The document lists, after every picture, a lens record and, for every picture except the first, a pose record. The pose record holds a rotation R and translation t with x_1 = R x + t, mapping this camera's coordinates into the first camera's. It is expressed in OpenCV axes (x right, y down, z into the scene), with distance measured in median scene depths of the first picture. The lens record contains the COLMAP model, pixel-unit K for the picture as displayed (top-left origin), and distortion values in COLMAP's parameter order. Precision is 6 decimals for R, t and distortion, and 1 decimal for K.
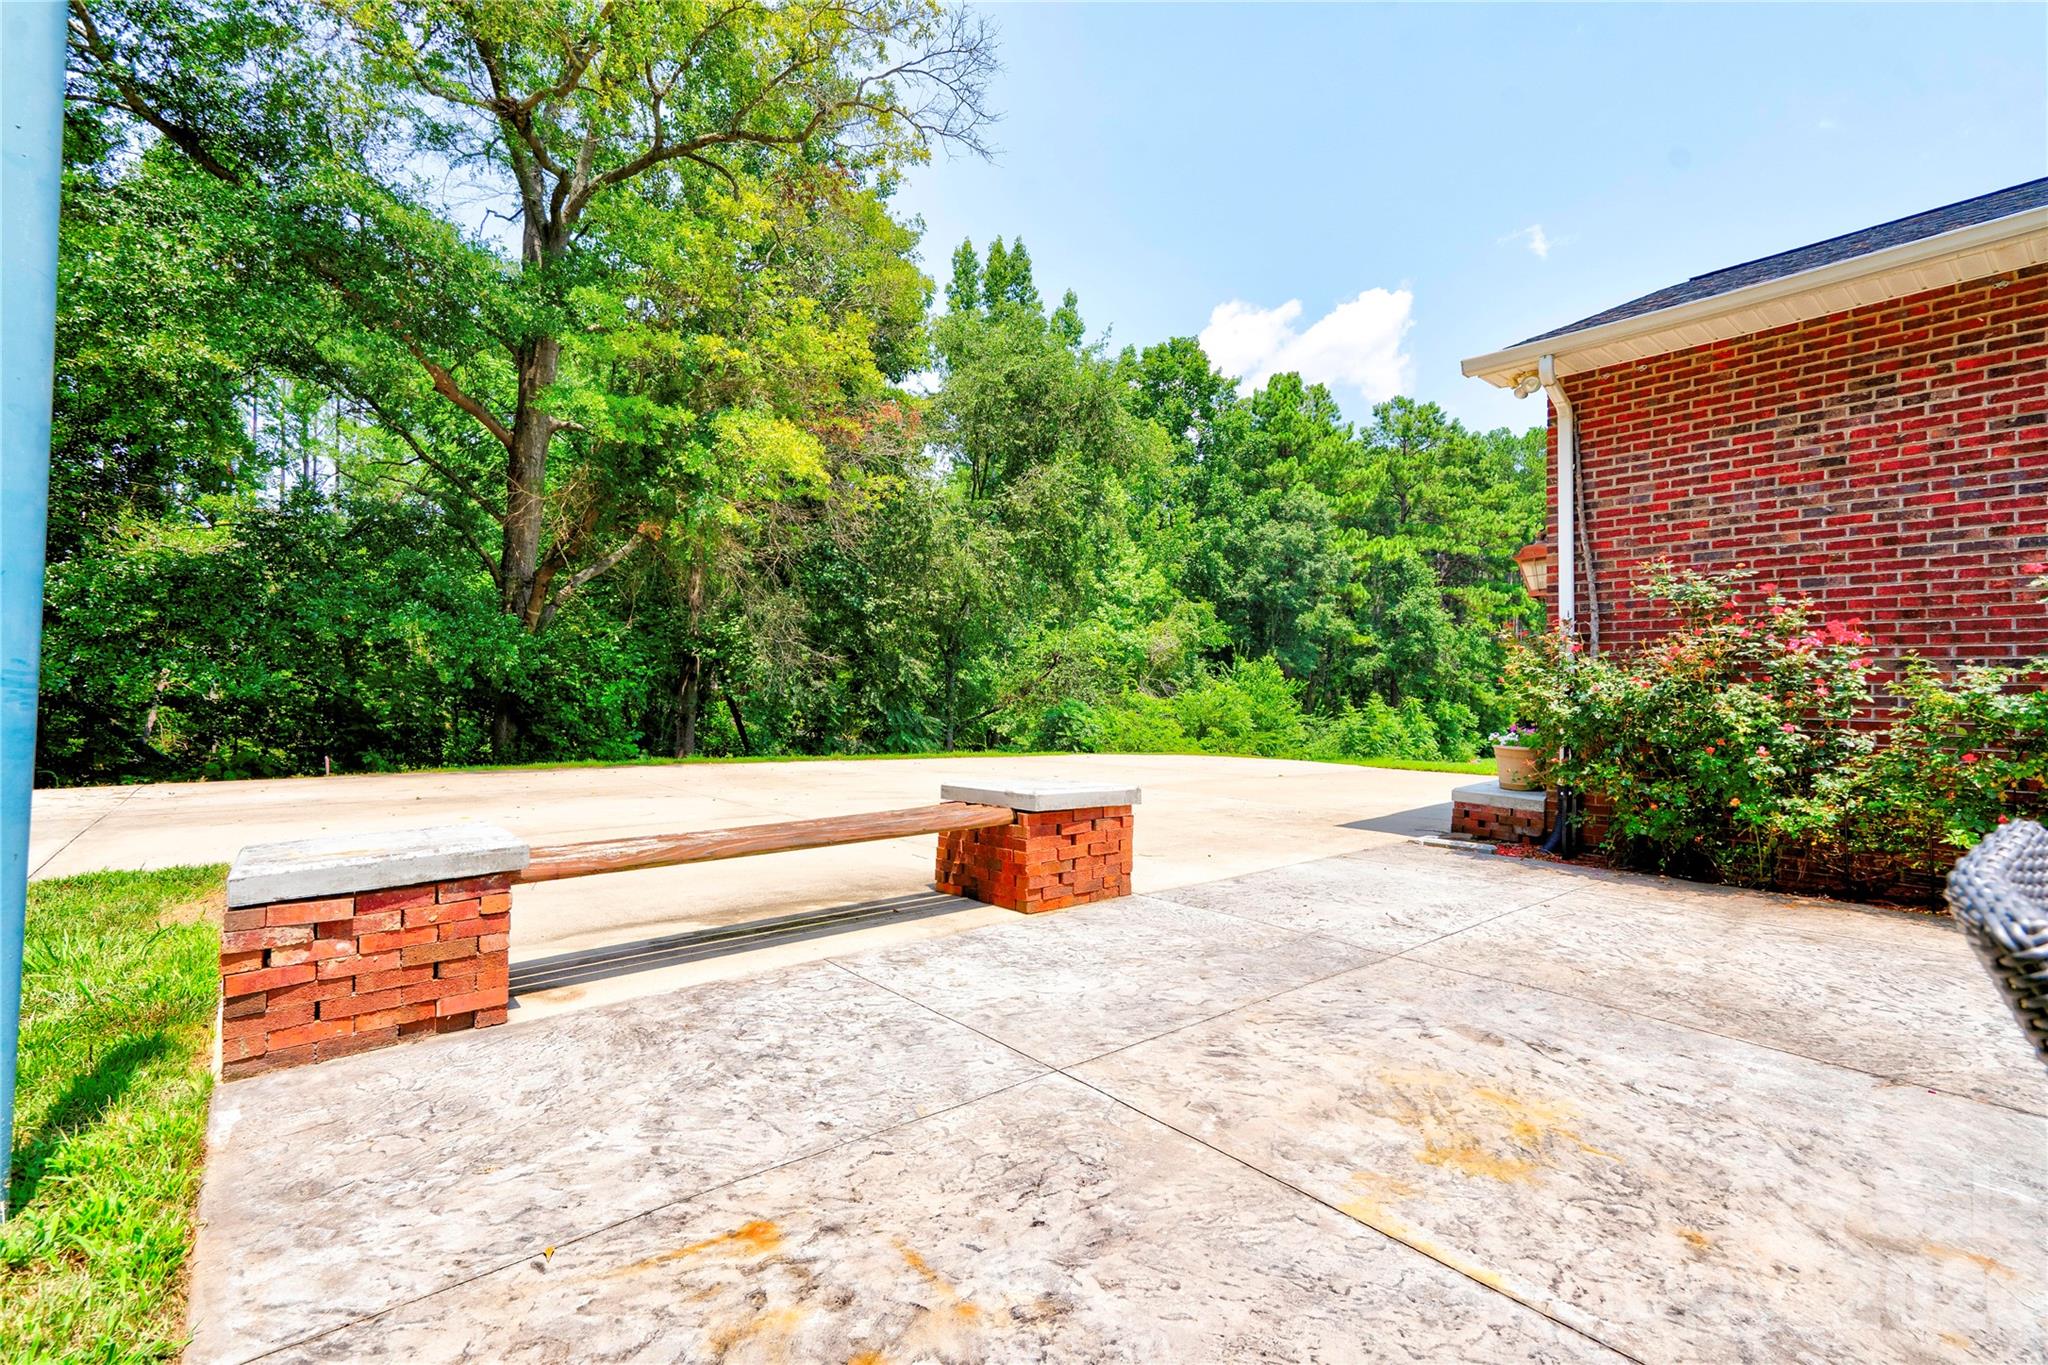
lens RADIAL K [[958.9, 0, 1020.0], [0, 958.9, 674.8], [0, 0, 1]] dist [-0.011522, 0.016894]
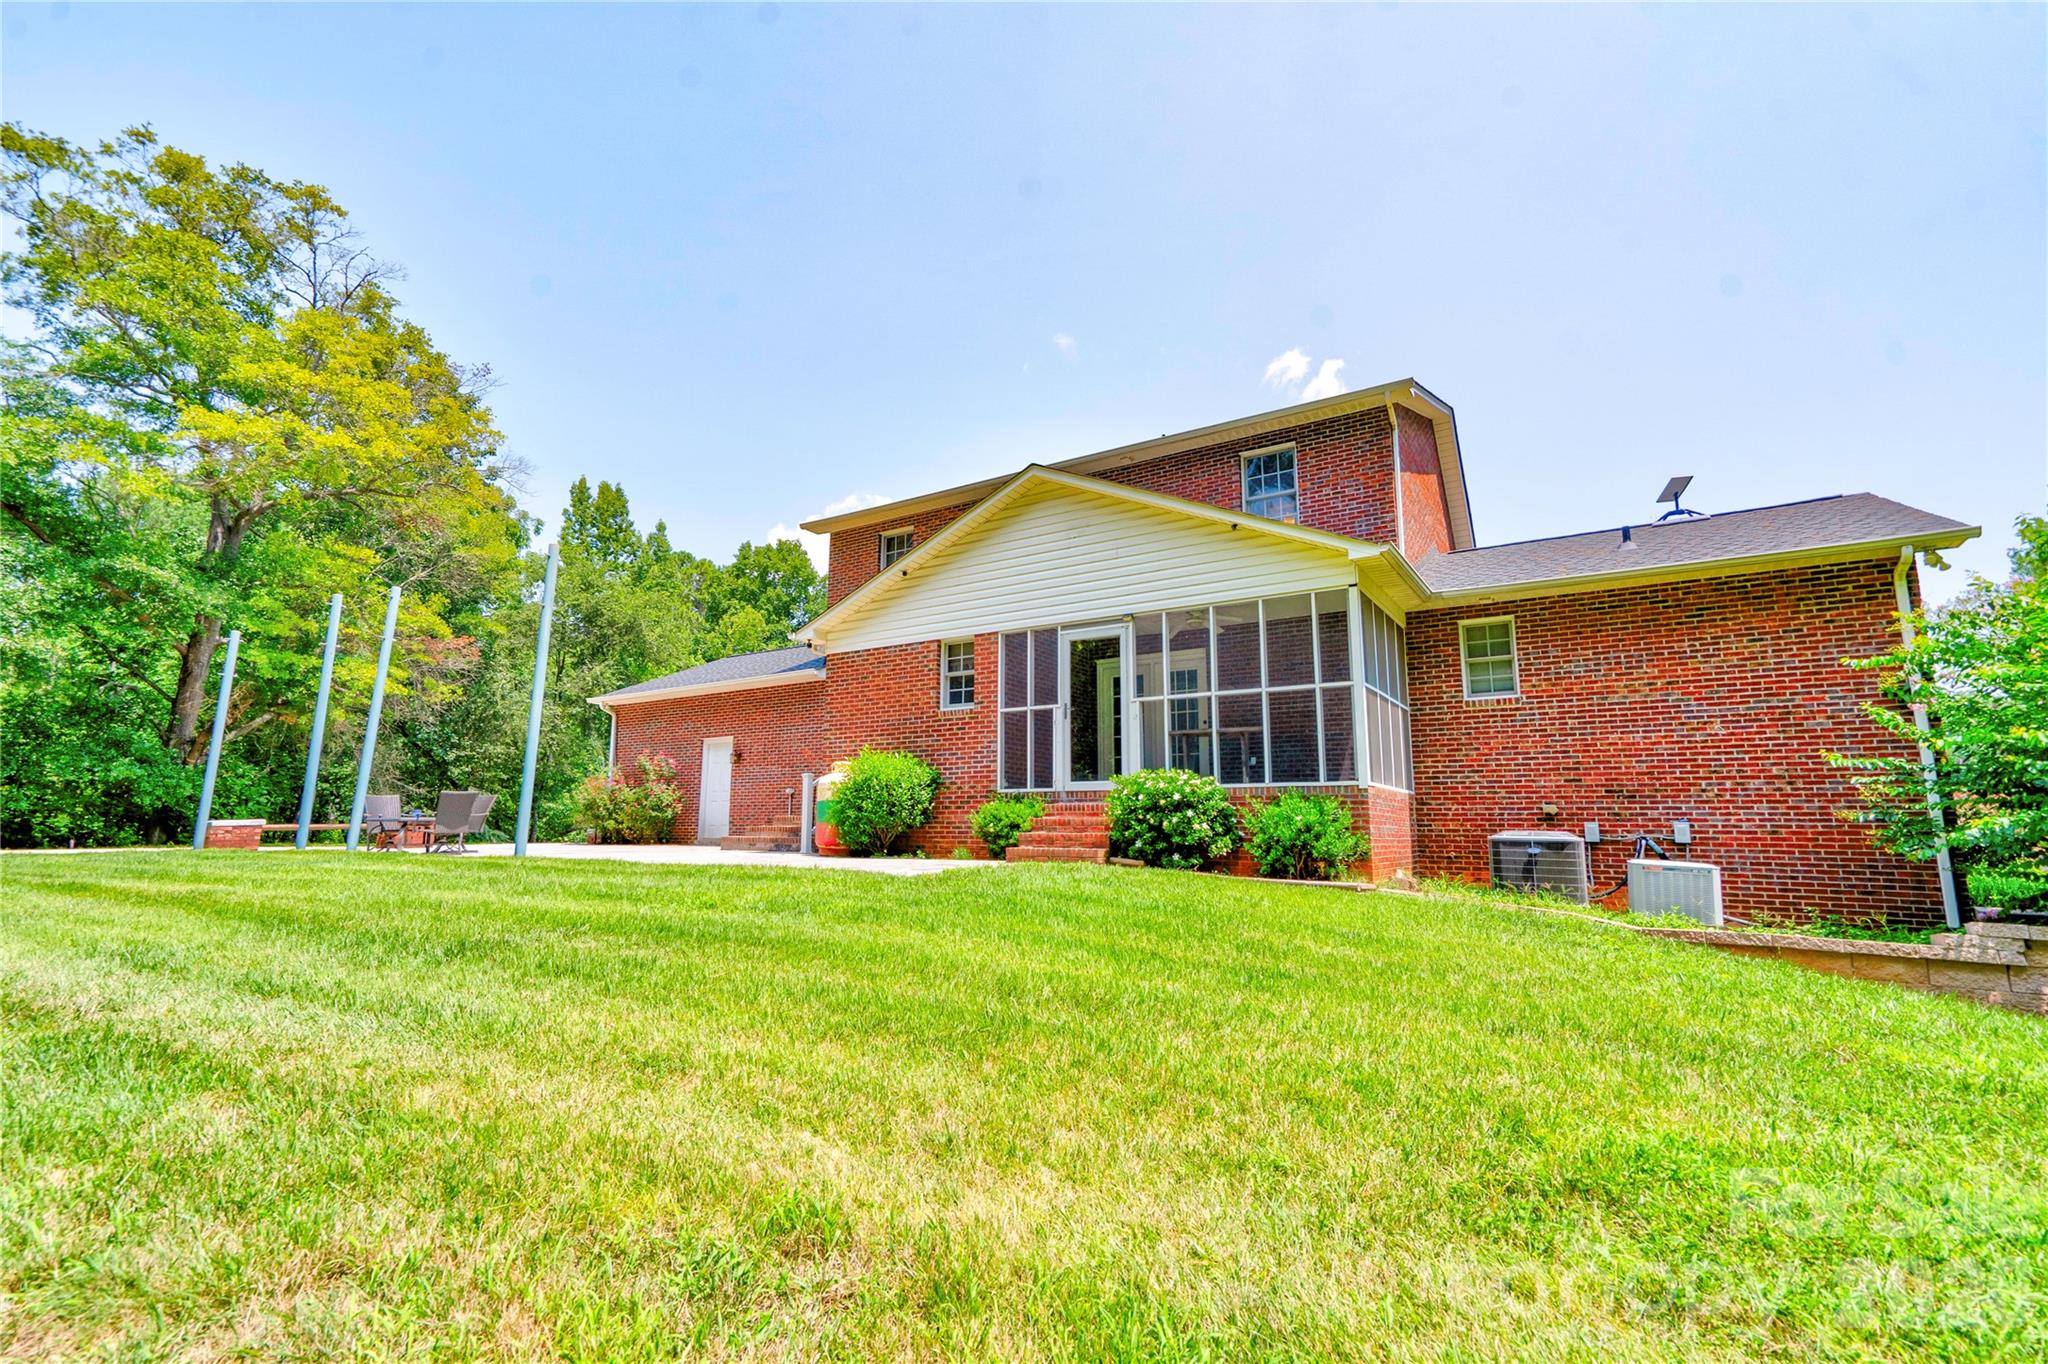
lens RADIAL K [[958.9, 0, 1020.0], [0, 958.9, 674.3], [0, 0, 1]] dist [-0.011522, 0.016894]
pose [[0.954411, 0.038169, 0.296045, 0.149209], [0.005028, 0.989594, -0.143800, 0.013167], [-0.298454, 0.138733, 0.944287, -0.425953]]
